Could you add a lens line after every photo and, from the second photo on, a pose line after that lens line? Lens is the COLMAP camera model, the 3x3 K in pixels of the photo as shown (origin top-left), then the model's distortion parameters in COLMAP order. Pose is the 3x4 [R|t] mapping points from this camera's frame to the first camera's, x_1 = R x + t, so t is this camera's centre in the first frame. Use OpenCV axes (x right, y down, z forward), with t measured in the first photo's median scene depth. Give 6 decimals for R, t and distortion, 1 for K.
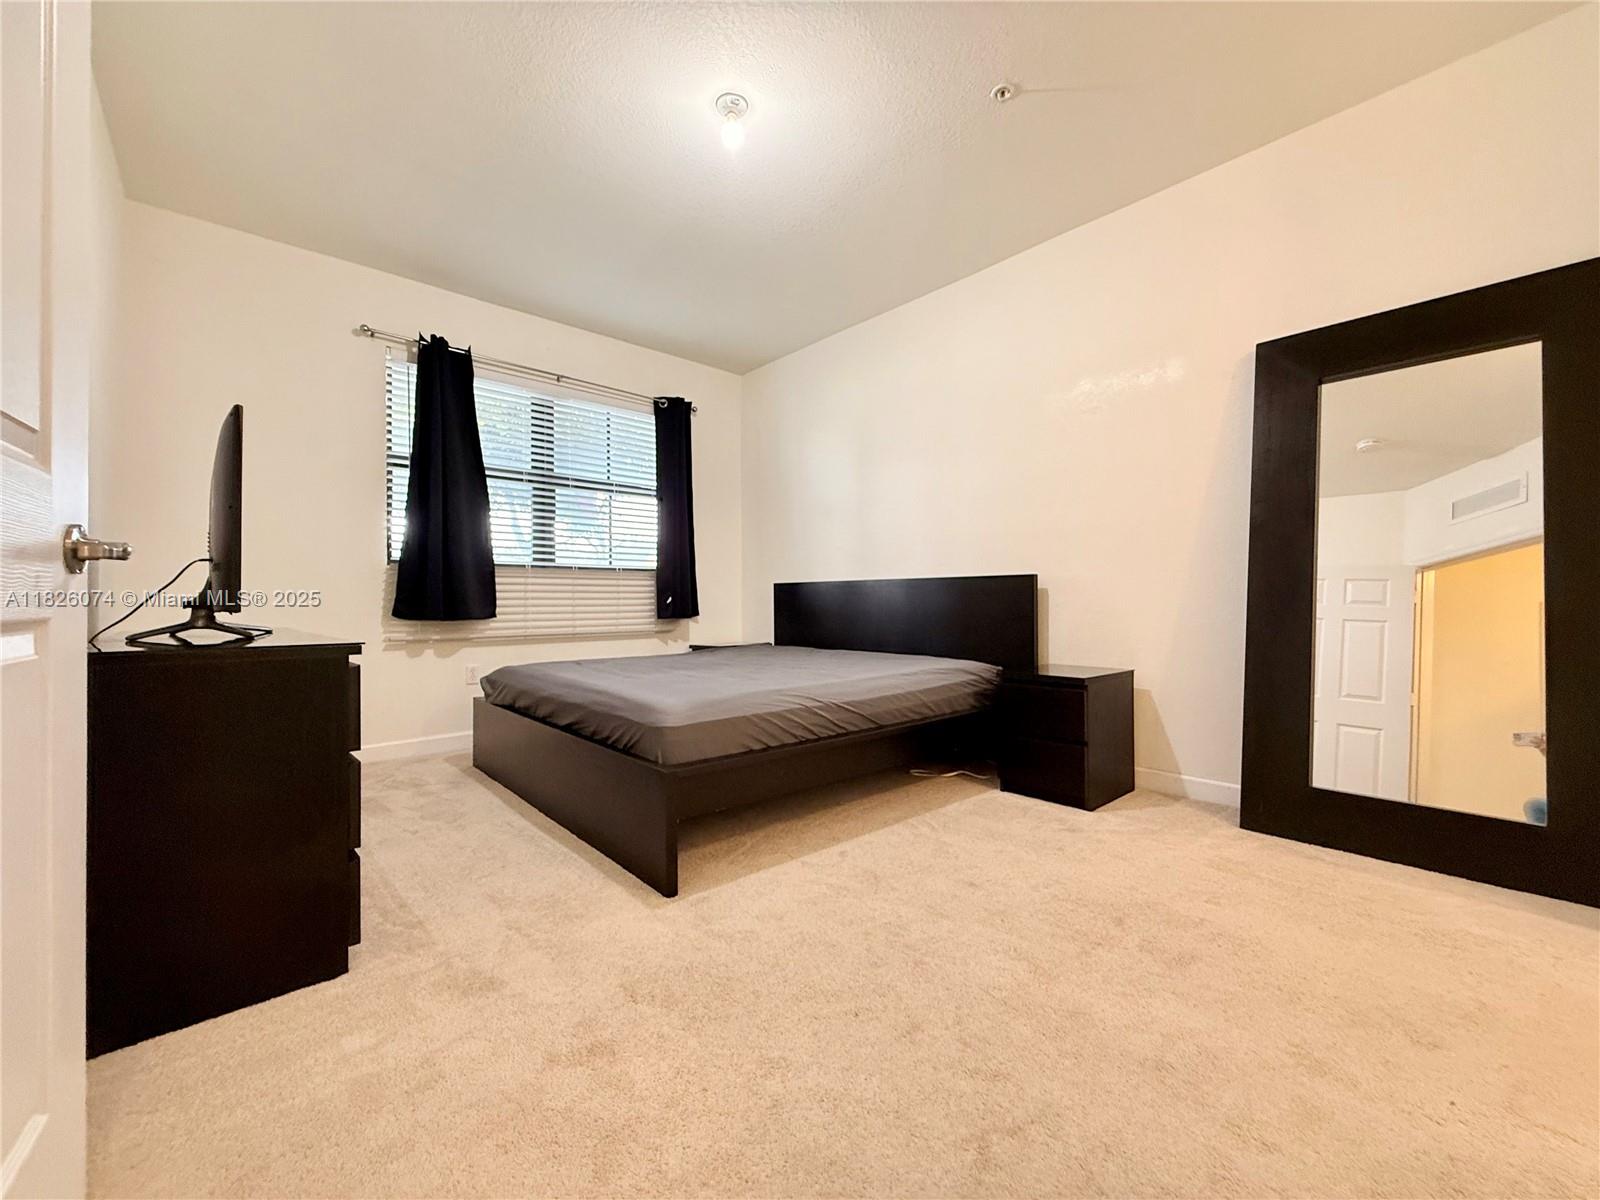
lens RADIAL K [[642.1, 0, 792.3], [0, 642.1, 602.6], [0, 0, 1]] dist [-0.001276, 0.001155]
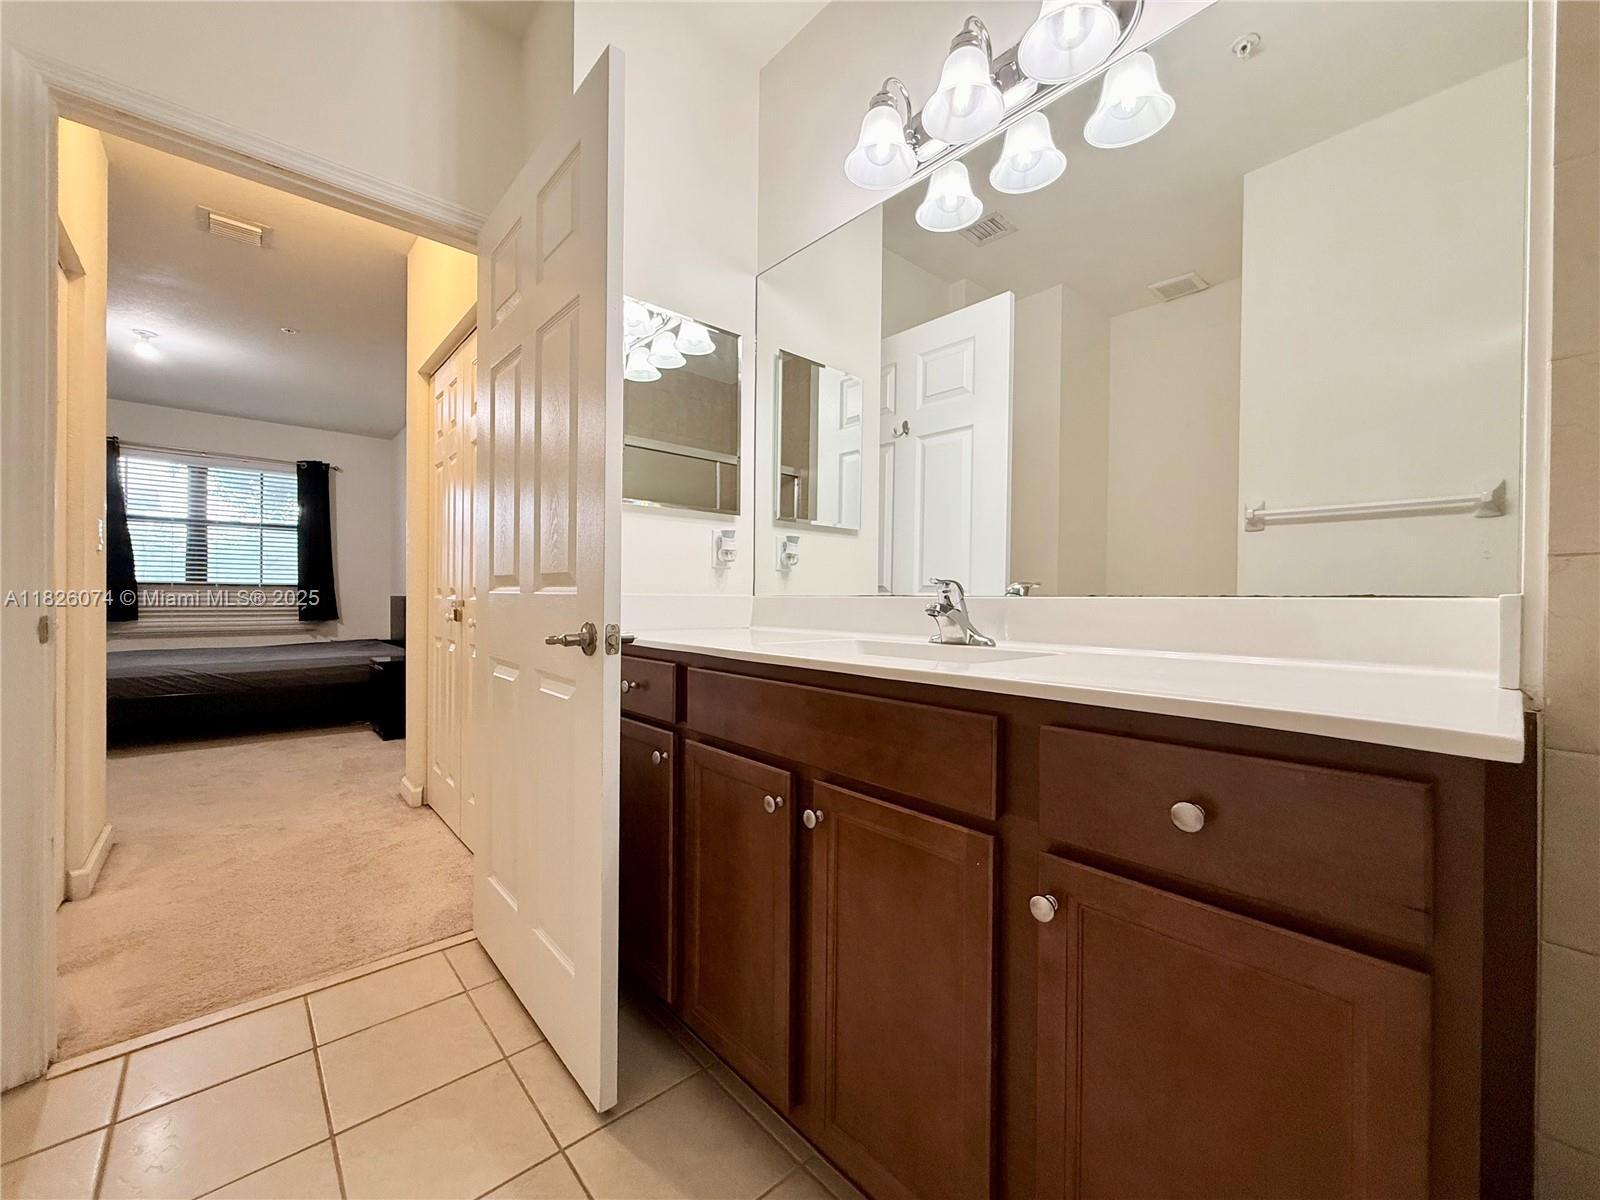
lens RADIAL K [[642.1, 0, 795.5], [0, 642.1, 597.3], [0, 0, 1]] dist [-0.001276, 0.001155]
pose [[0.999955, 0.009014, 0.002987, 1.389261], [-0.009004, 0.999954, -0.003290, -0.049798], [-0.003016, 0.003263, 0.999990, -0.627300]]
